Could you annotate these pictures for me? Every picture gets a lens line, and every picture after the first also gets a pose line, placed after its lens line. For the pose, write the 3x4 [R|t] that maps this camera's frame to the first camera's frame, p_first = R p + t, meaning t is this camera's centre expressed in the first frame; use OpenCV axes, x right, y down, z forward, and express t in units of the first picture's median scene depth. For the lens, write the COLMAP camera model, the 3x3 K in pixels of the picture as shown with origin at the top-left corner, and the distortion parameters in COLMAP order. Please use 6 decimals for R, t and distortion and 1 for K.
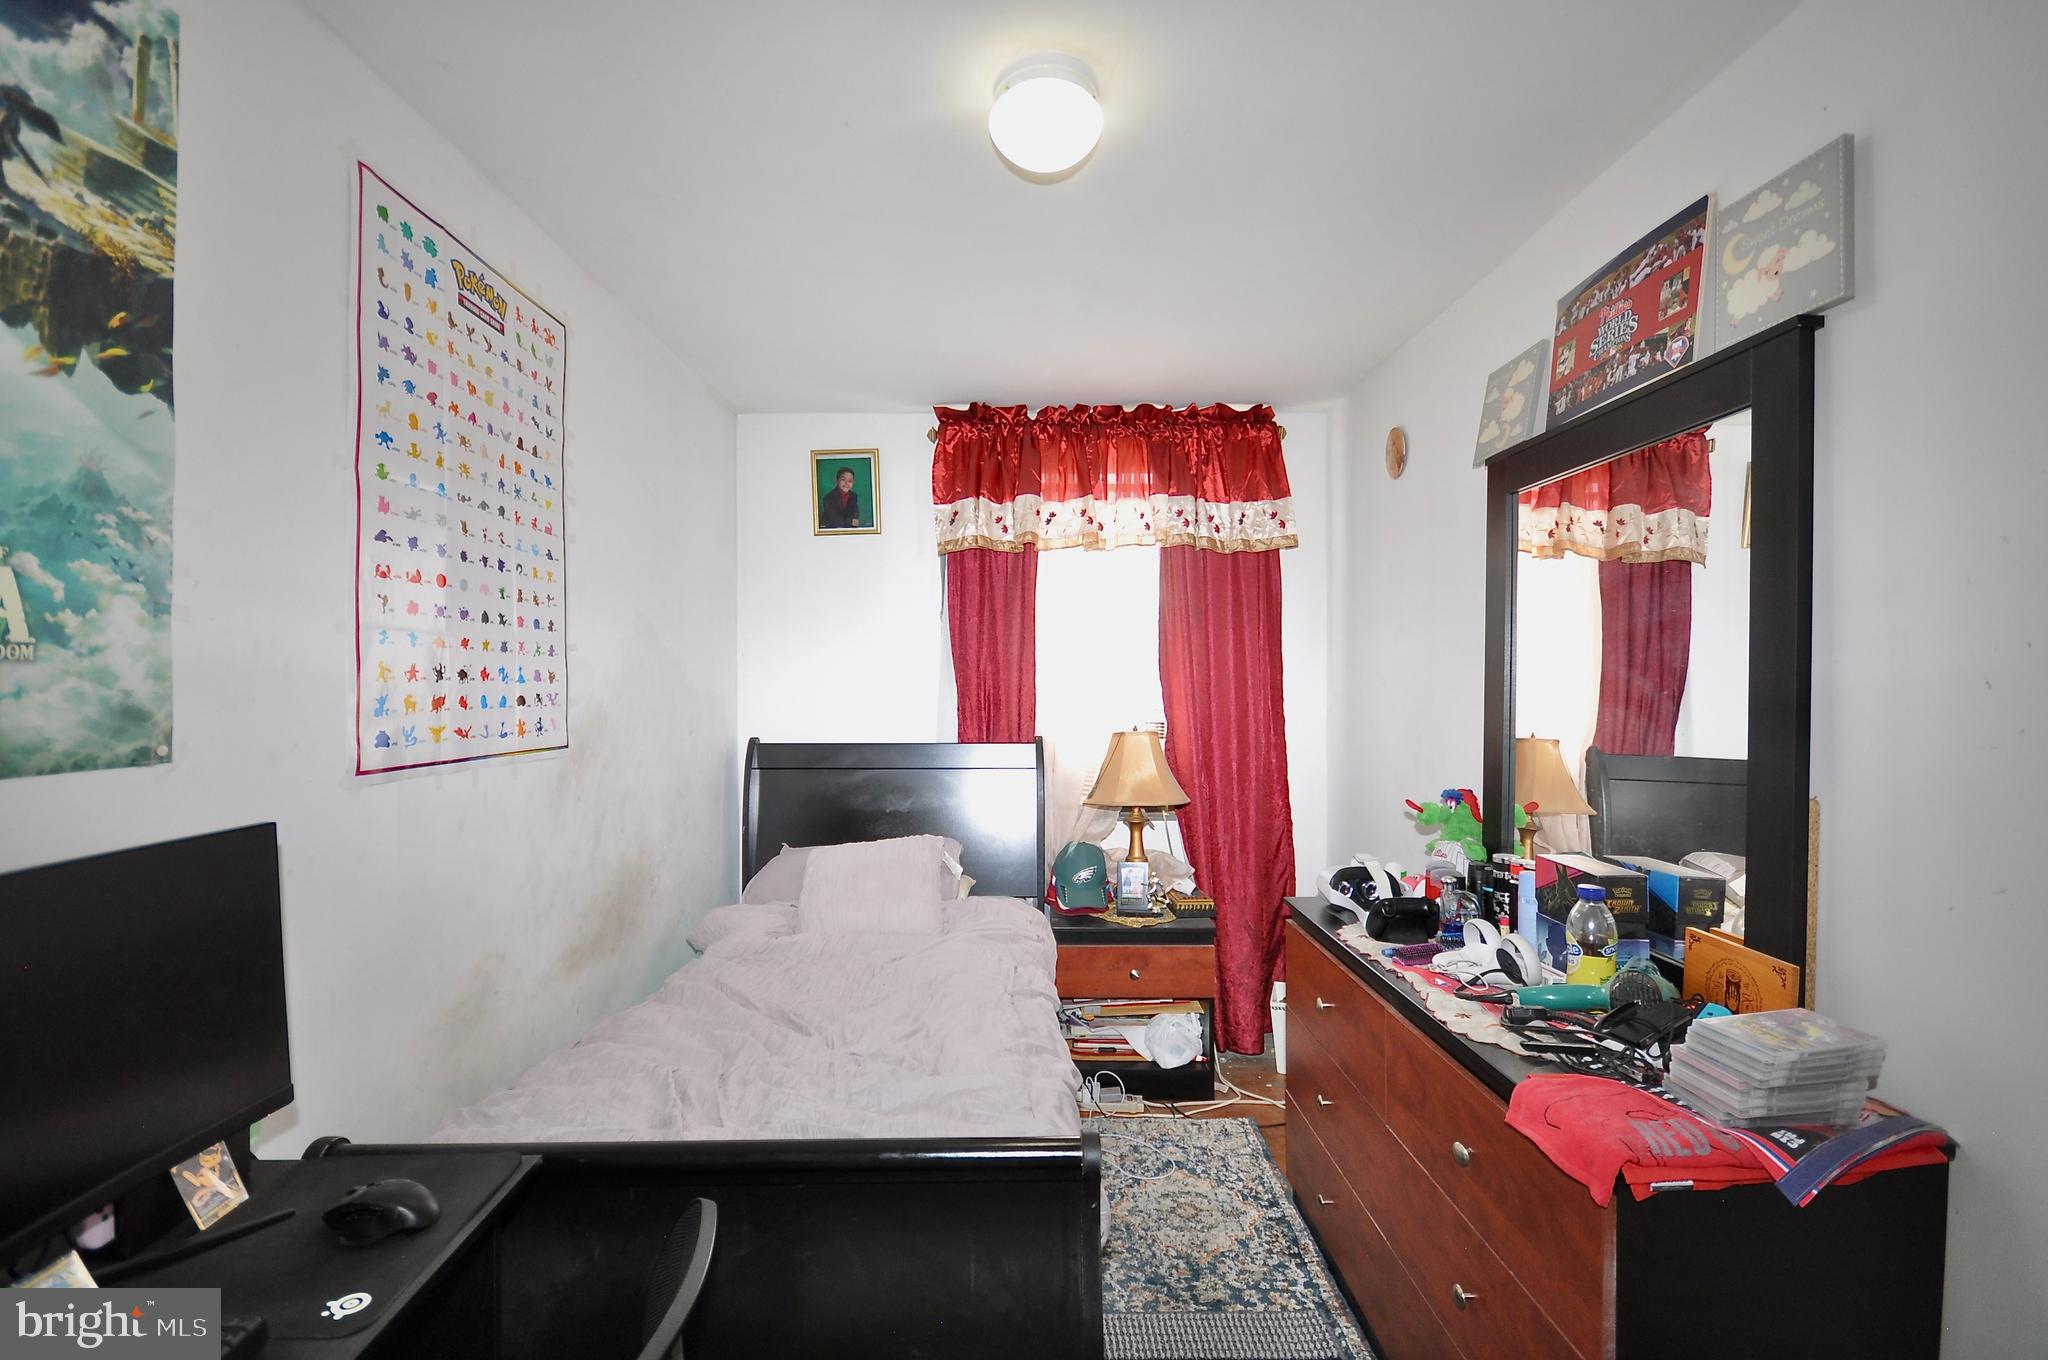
lens RADIAL K [[877.3, 0, 1022.8], [0, 877.3, 691.3], [0, 0, 1]] dist [0.000074, -0.013004]
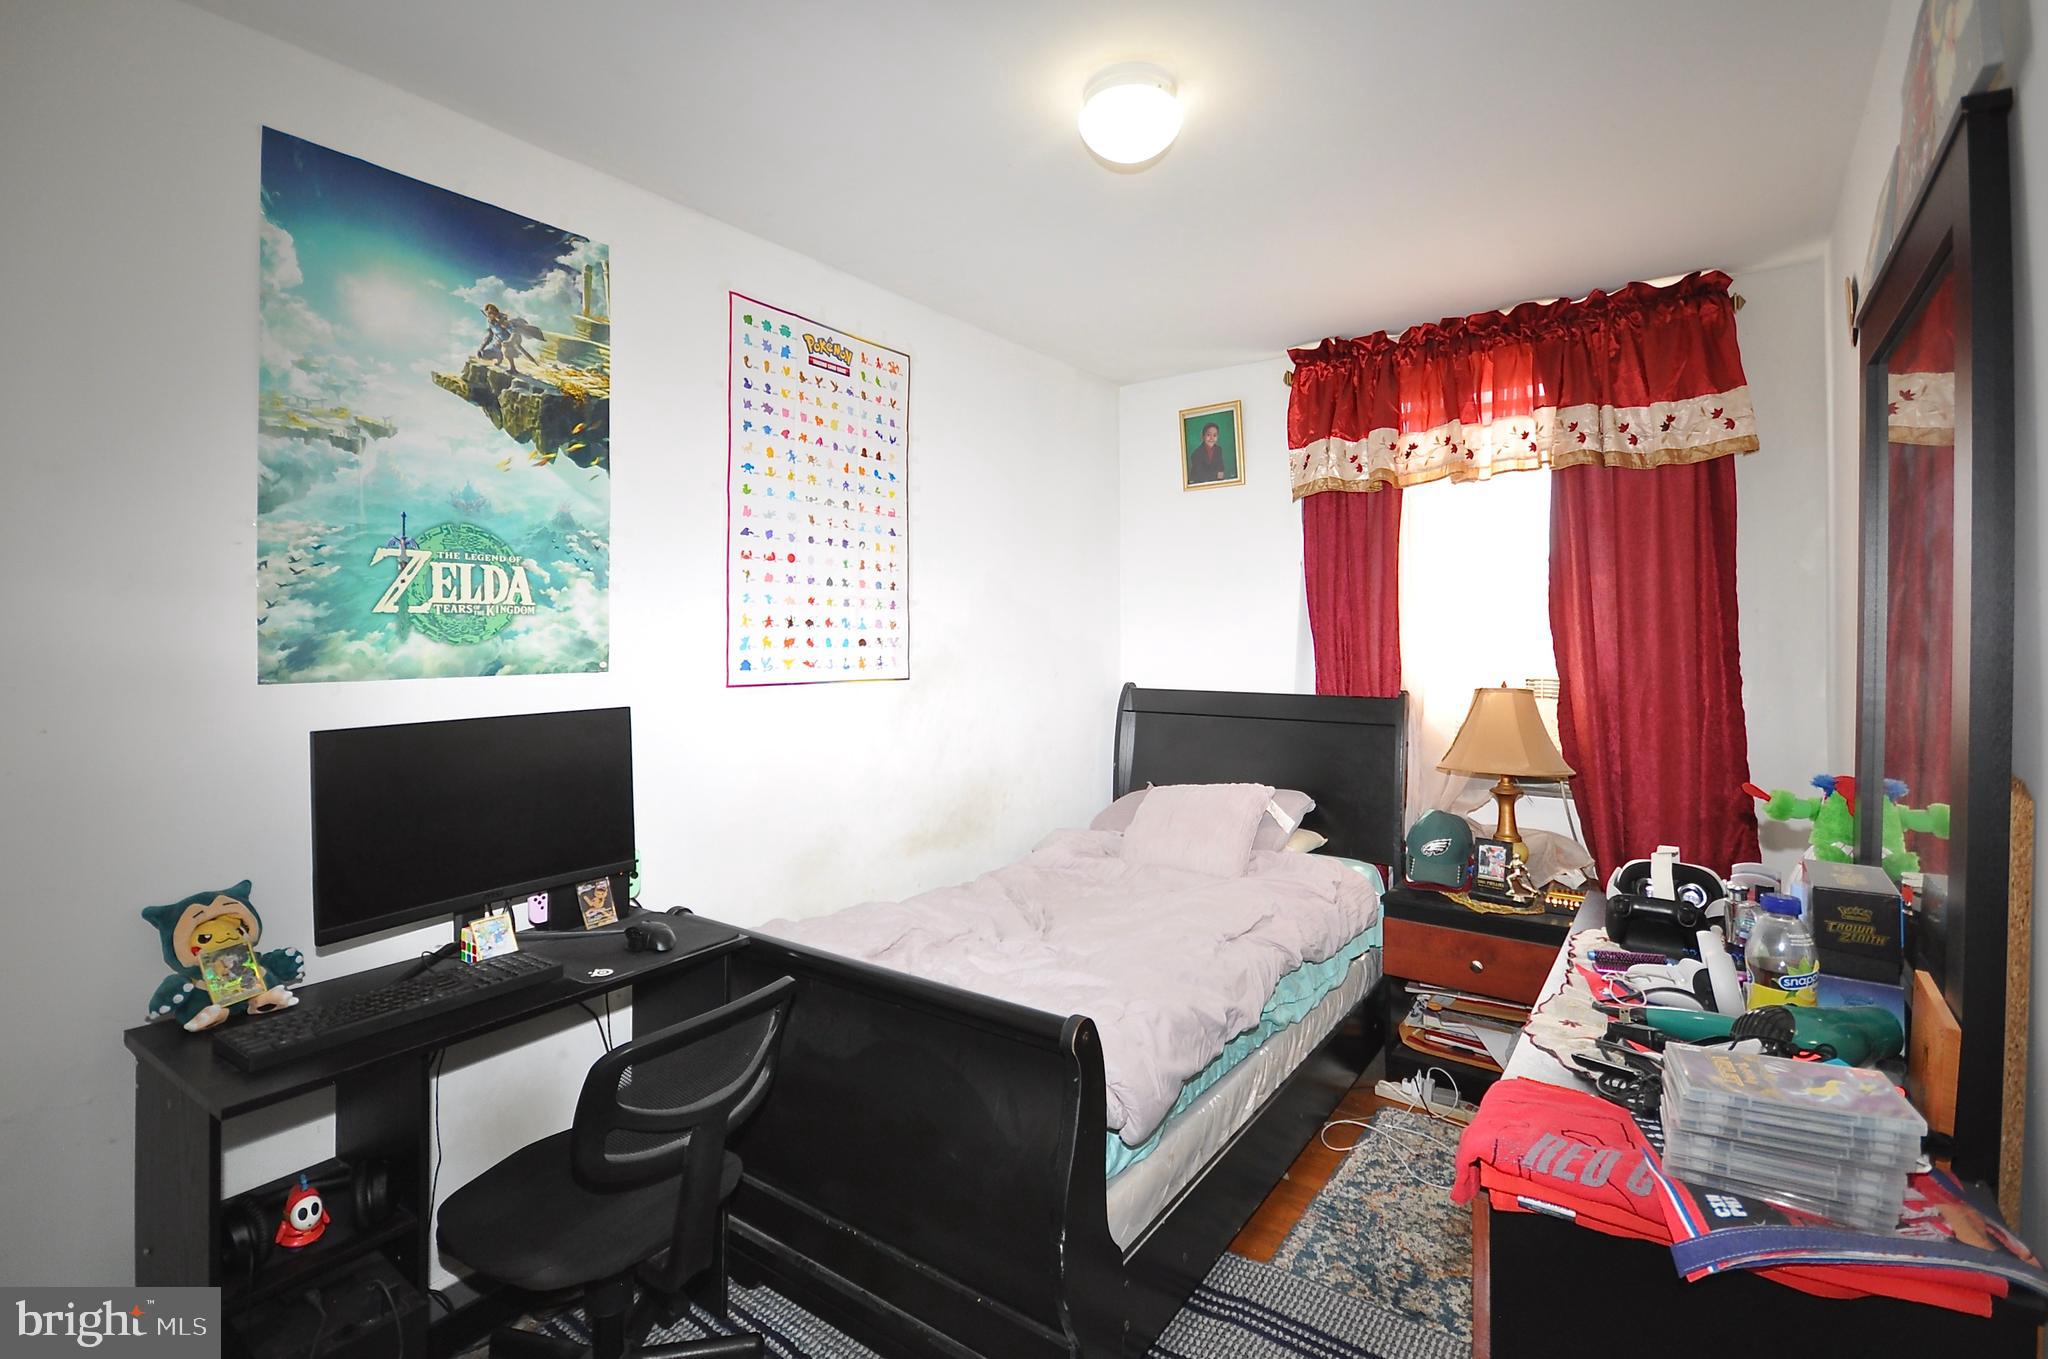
lens RADIAL K [[943.5, 0, 1027.1], [0, 943.5, 636.9], [0, 0, 1]] dist [-0.015757, 0.000548]
pose [[0.808372, 0.003461, -0.588662, 0.548809], [-0.008936, 0.999940, -0.006391, 0.010268], [0.588604, 0.010426, 0.808354, -0.032220]]
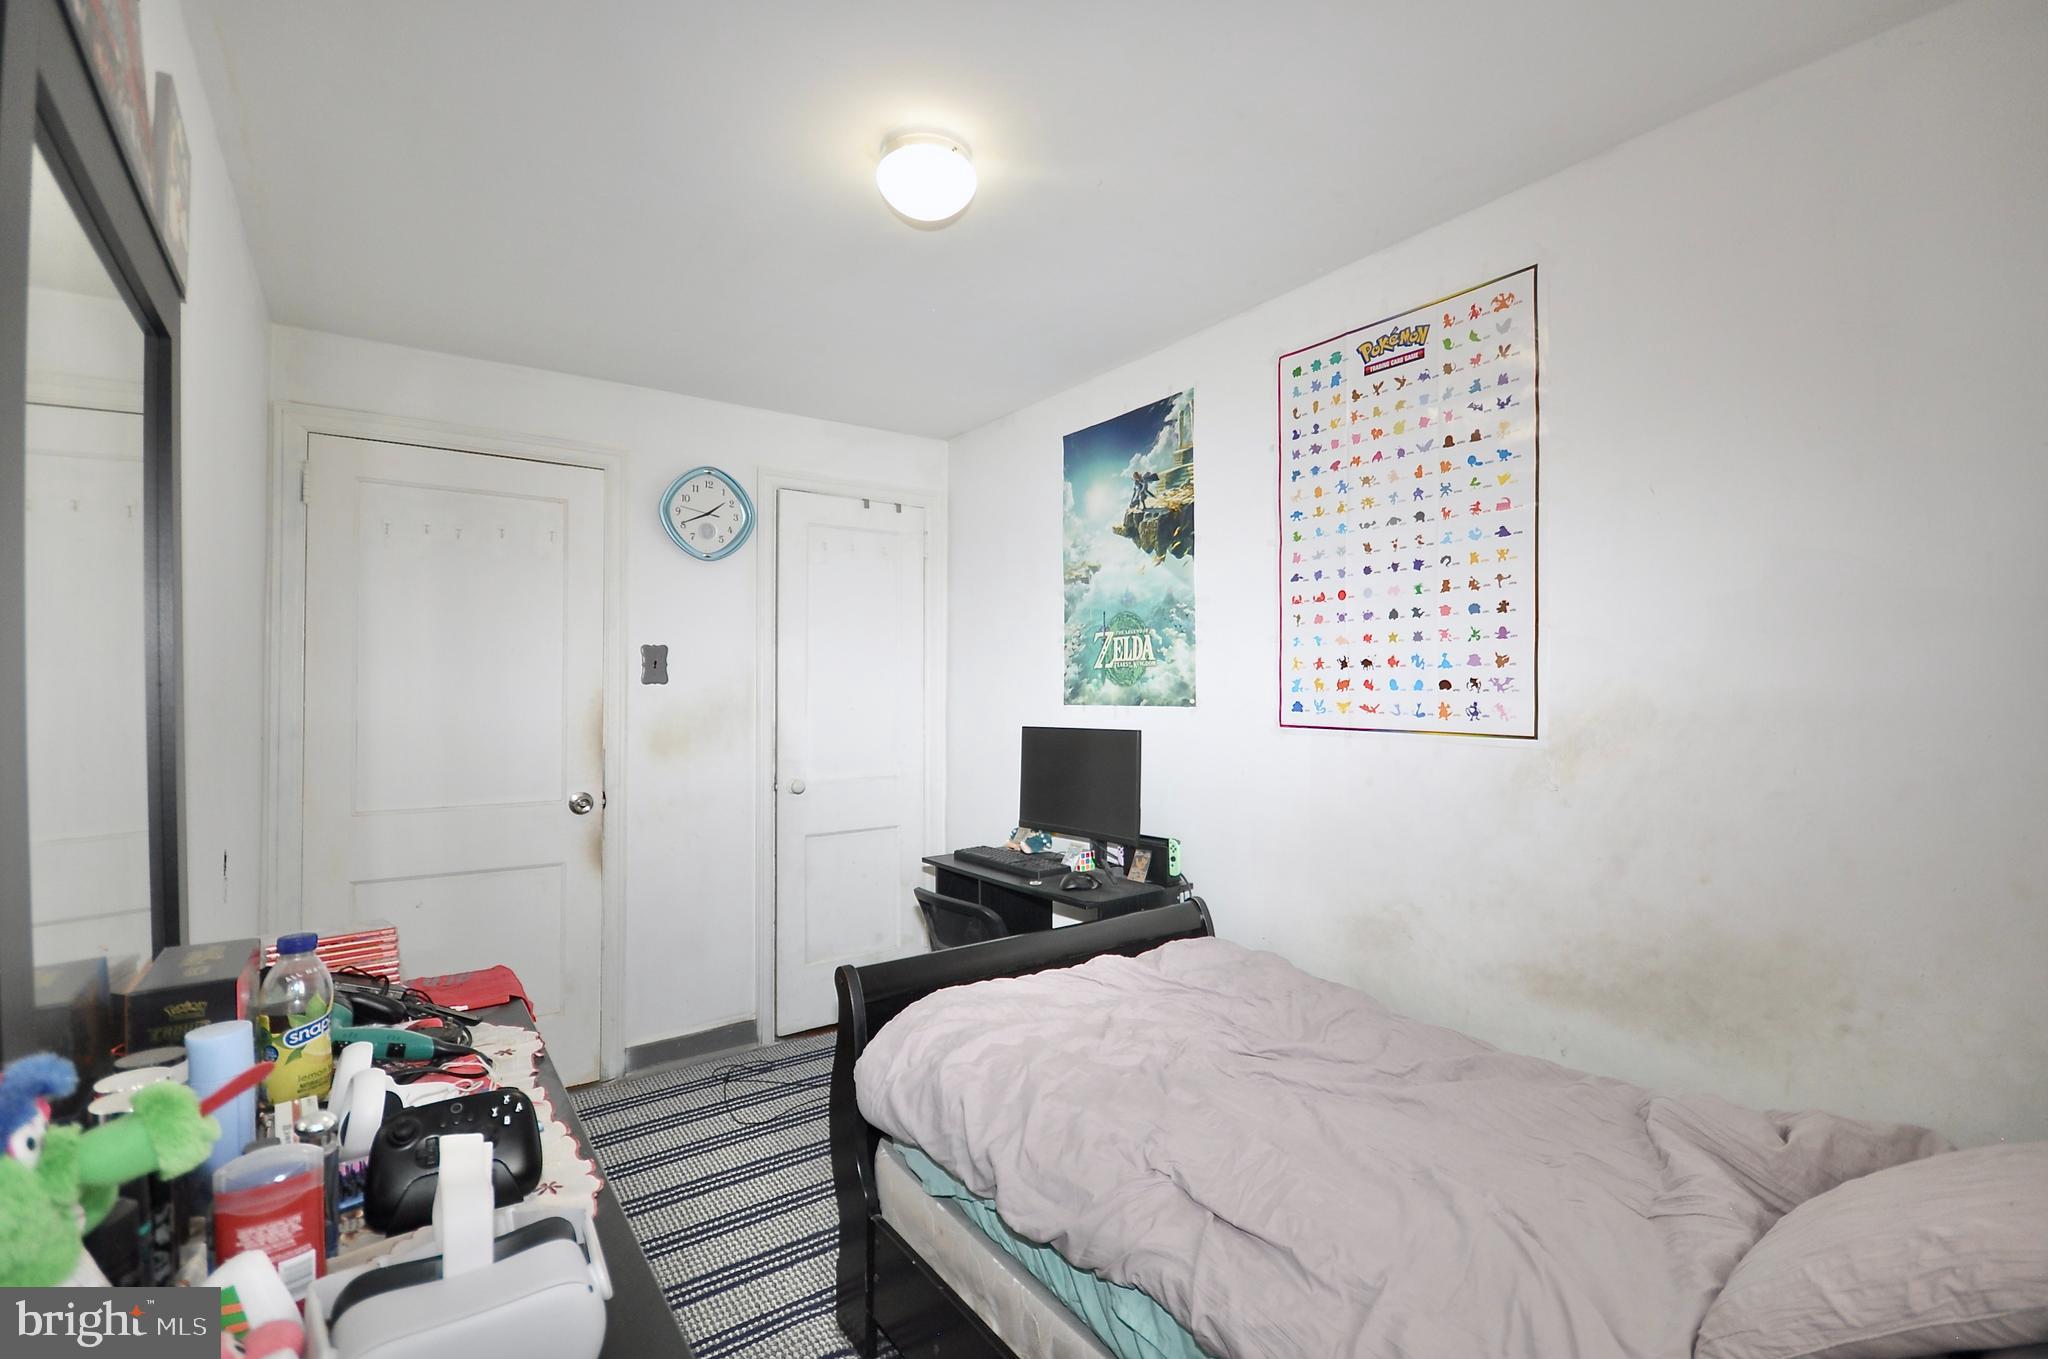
lens RADIAL K [[906.0, 0, 1010.3], [0, 906.0, 673.2], [0, 0, 1]] dist [-0.000632, -0.000545]
pose [[-0.824627, -0.004186, -0.565661, 0.537865], [-0.000903, 0.999981, -0.006084, 0.004473], [0.565676, -0.004506, -0.824615, 1.791854]]
